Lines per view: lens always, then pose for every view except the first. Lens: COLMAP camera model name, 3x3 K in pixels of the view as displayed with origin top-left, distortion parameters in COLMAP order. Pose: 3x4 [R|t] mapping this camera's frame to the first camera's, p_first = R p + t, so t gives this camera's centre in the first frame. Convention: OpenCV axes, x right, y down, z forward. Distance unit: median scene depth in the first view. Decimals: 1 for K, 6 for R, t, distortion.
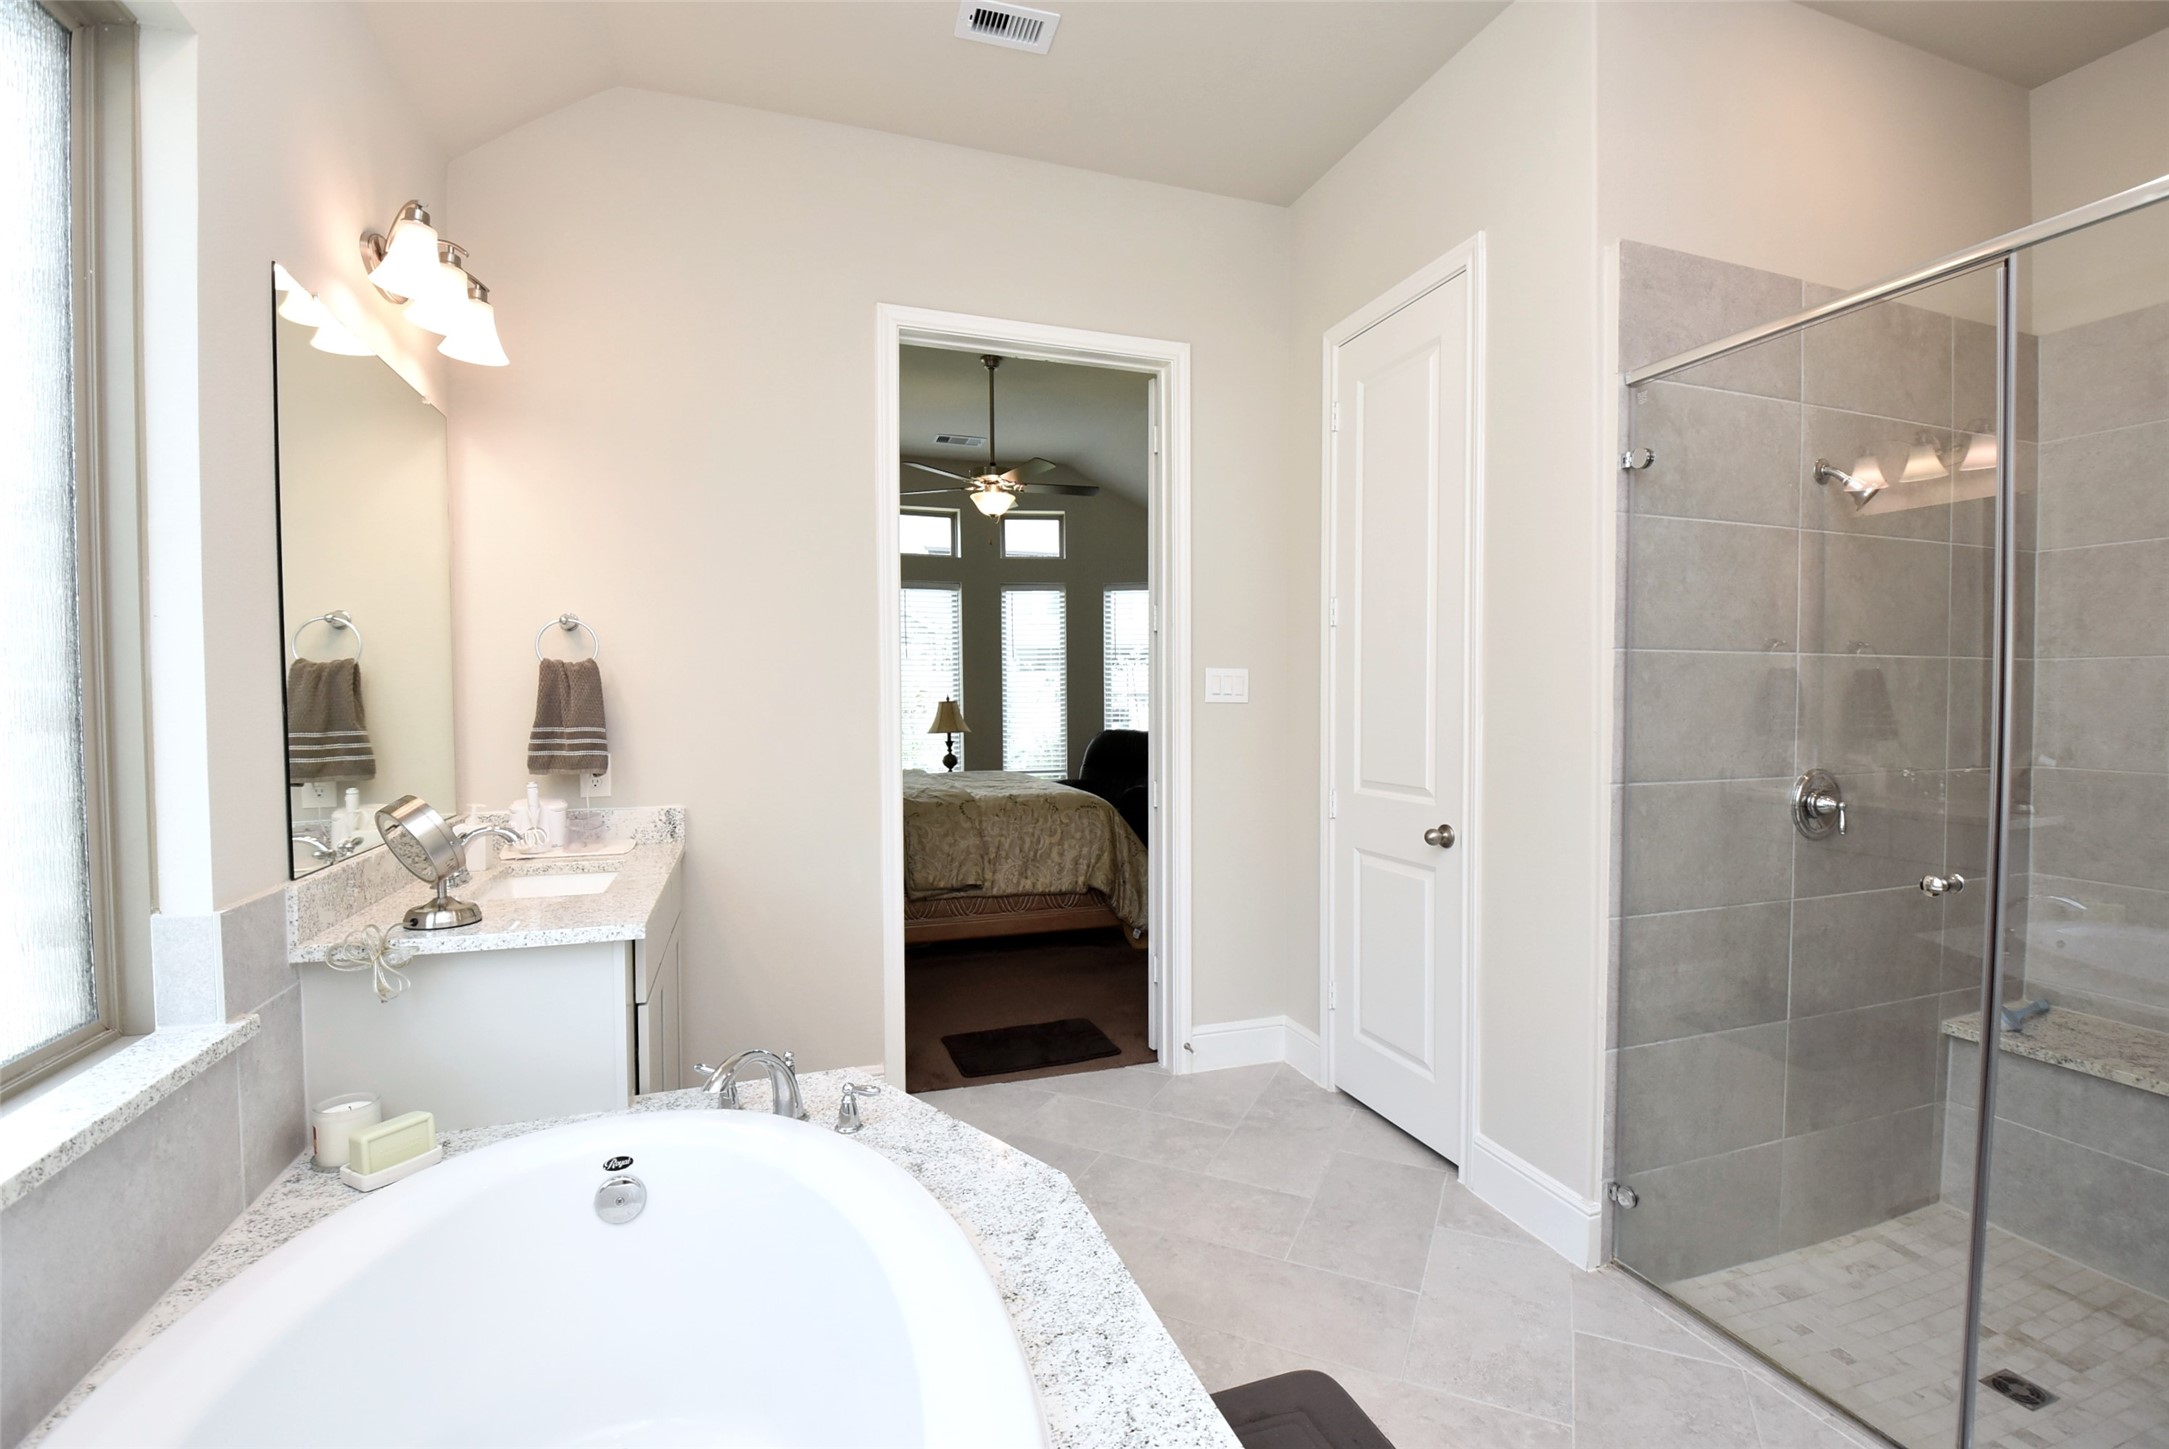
lens RADIAL K [[982.1, 0, 1097.6], [0, 982.1, 721.3], [0, 0, 1]] dist [-0.029441, -0.003564]
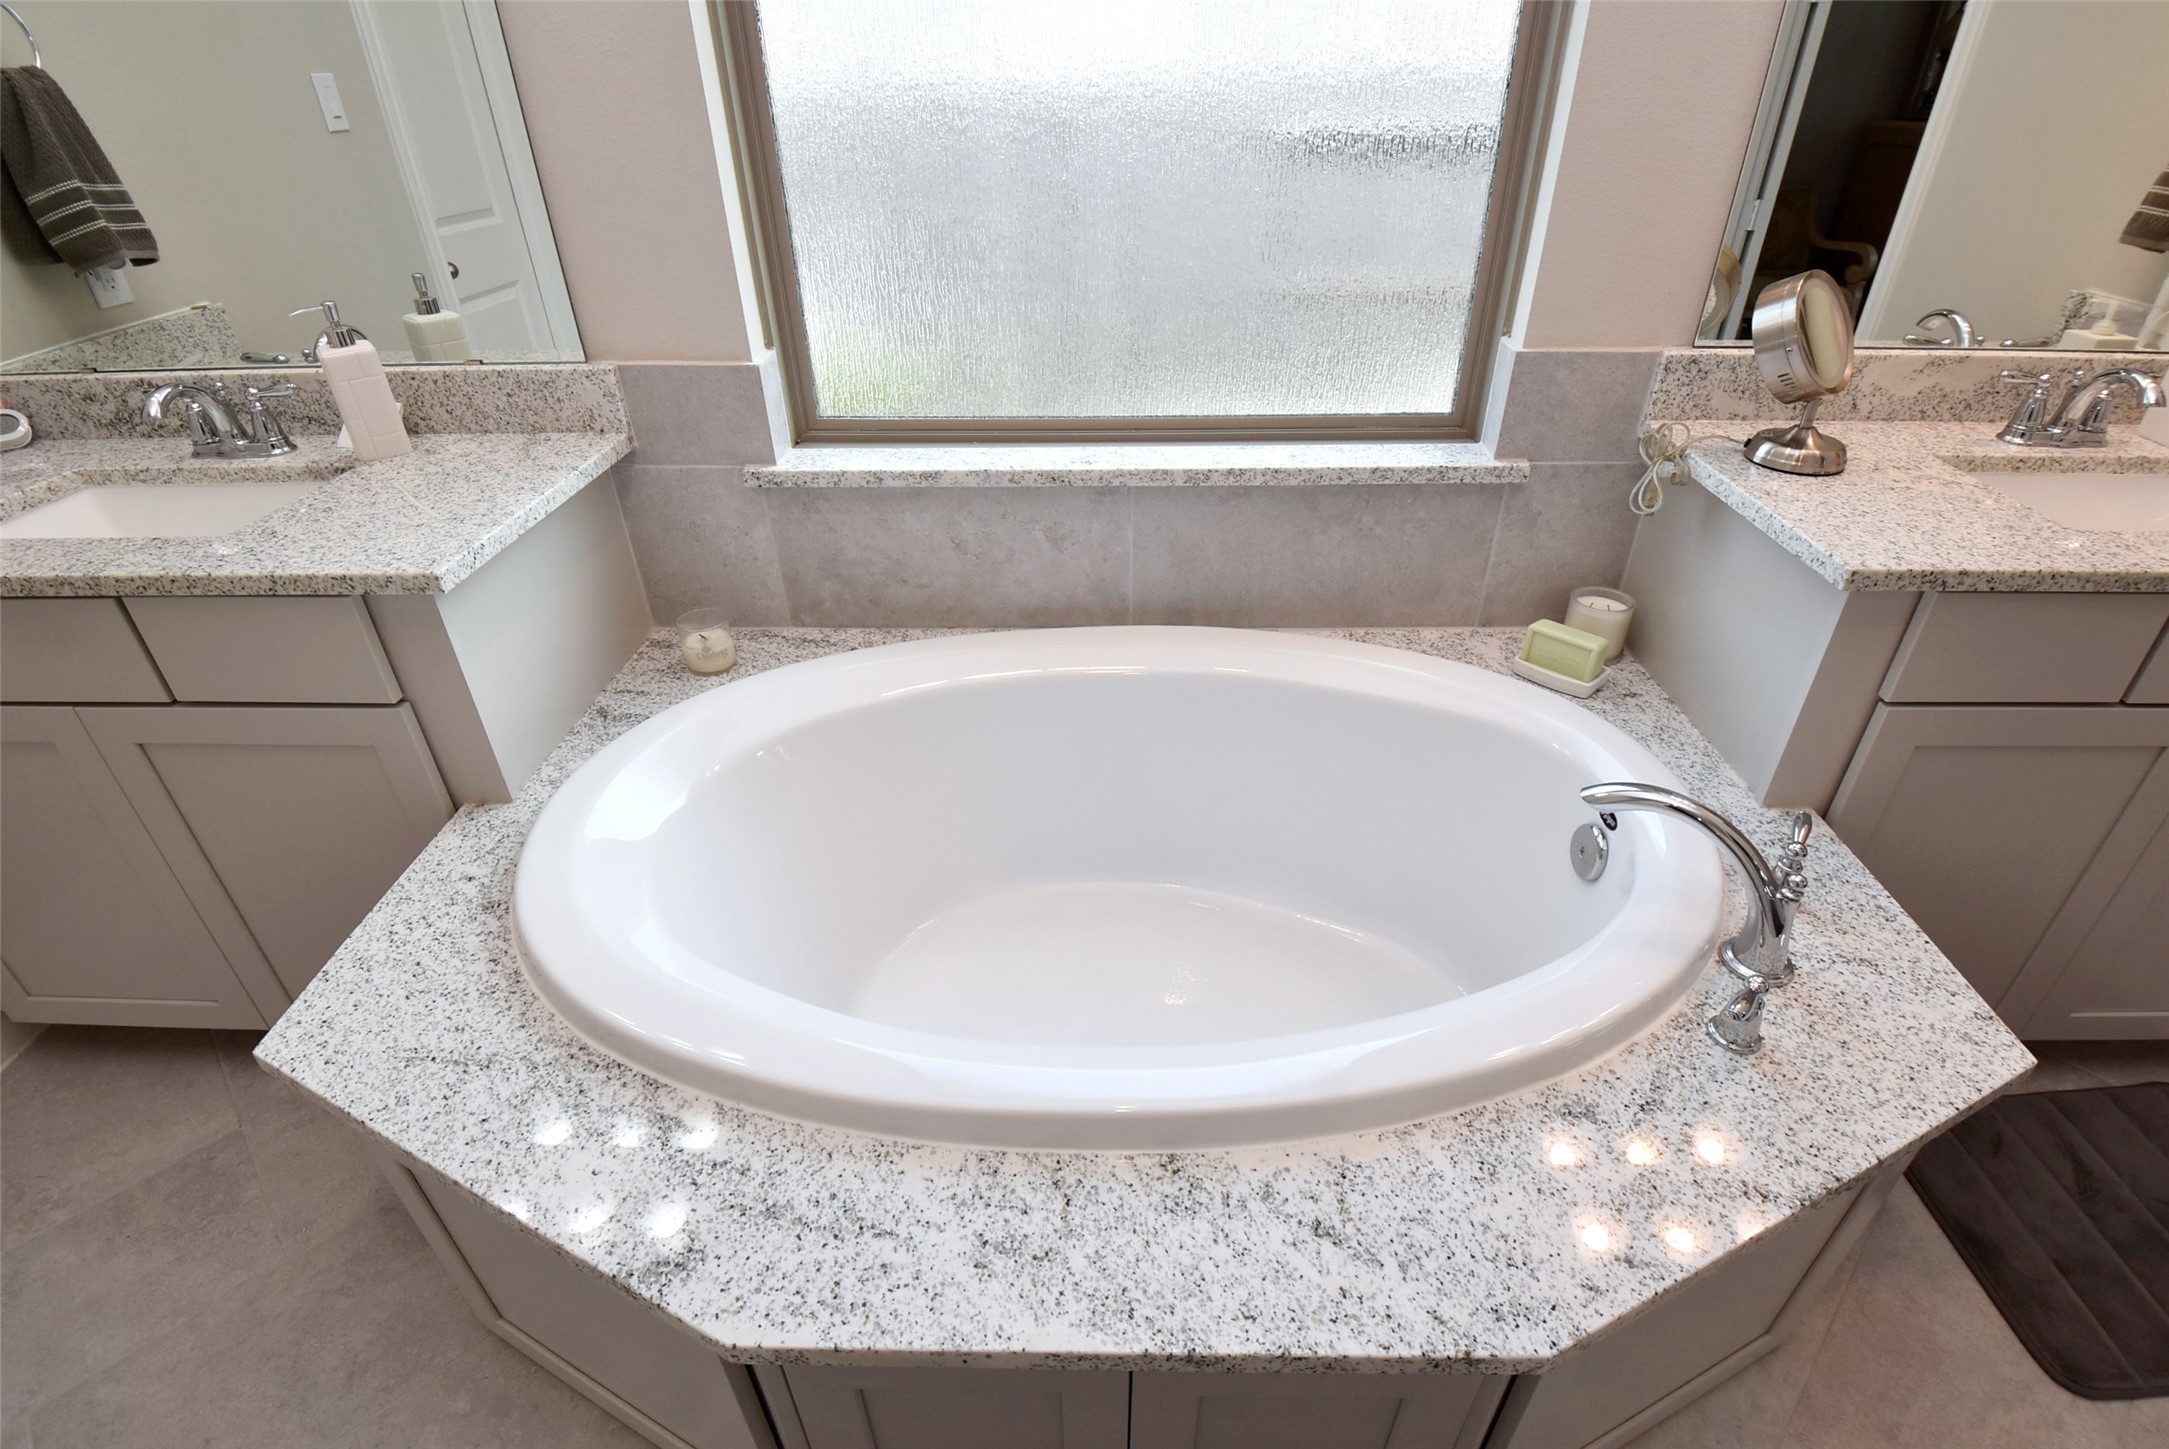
lens RADIAL K [[1045.2, 0, 1089.5], [0, 1045.2, 719.7], [0, 0, 1]] dist [-0.006648, -0.003323]
pose [[-0.355654, 0.508090, -0.784445, 0.353278], [-0.009968, 0.837213, 0.546787, -0.084619], [0.934564, 0.202287, -0.292694, 1.085201]]
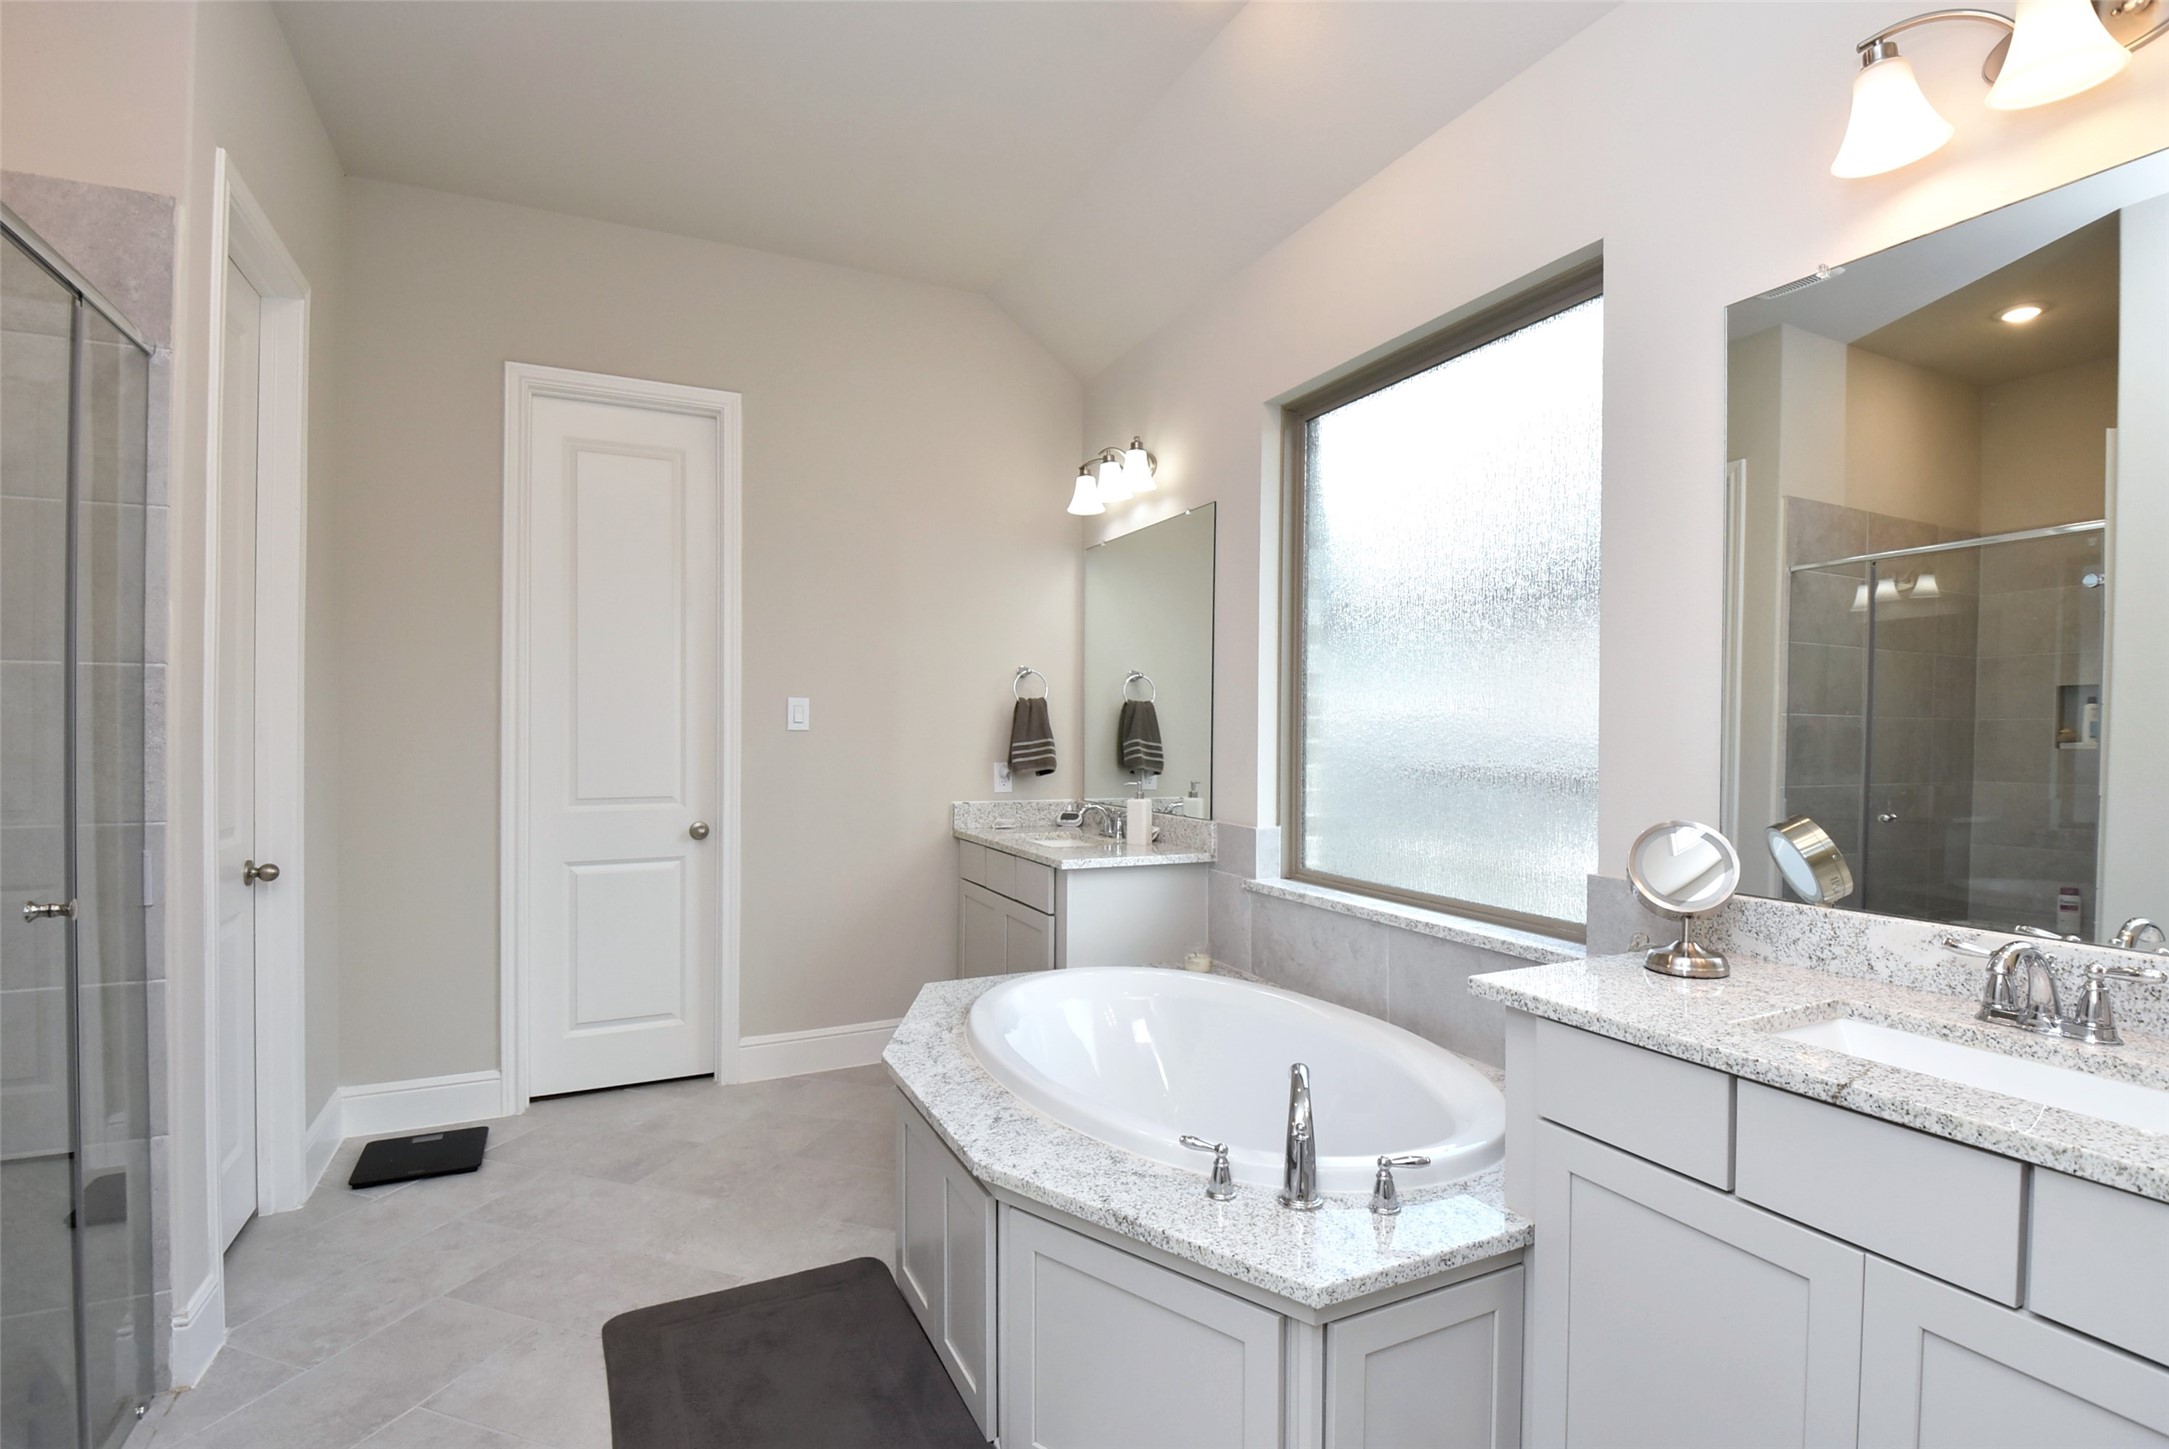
lens RADIAL K [[982.1, 0, 1088.7], [0, 982.1, 733.3], [0, 0, 1]] dist [-0.029441, -0.003564]
pose [[-0.993218, -0.004187, -0.116190, -0.038384], [-0.007679, 0.999532, 0.029623, -0.043191], [0.116012, 0.030314, -0.992785, 2.550645]]
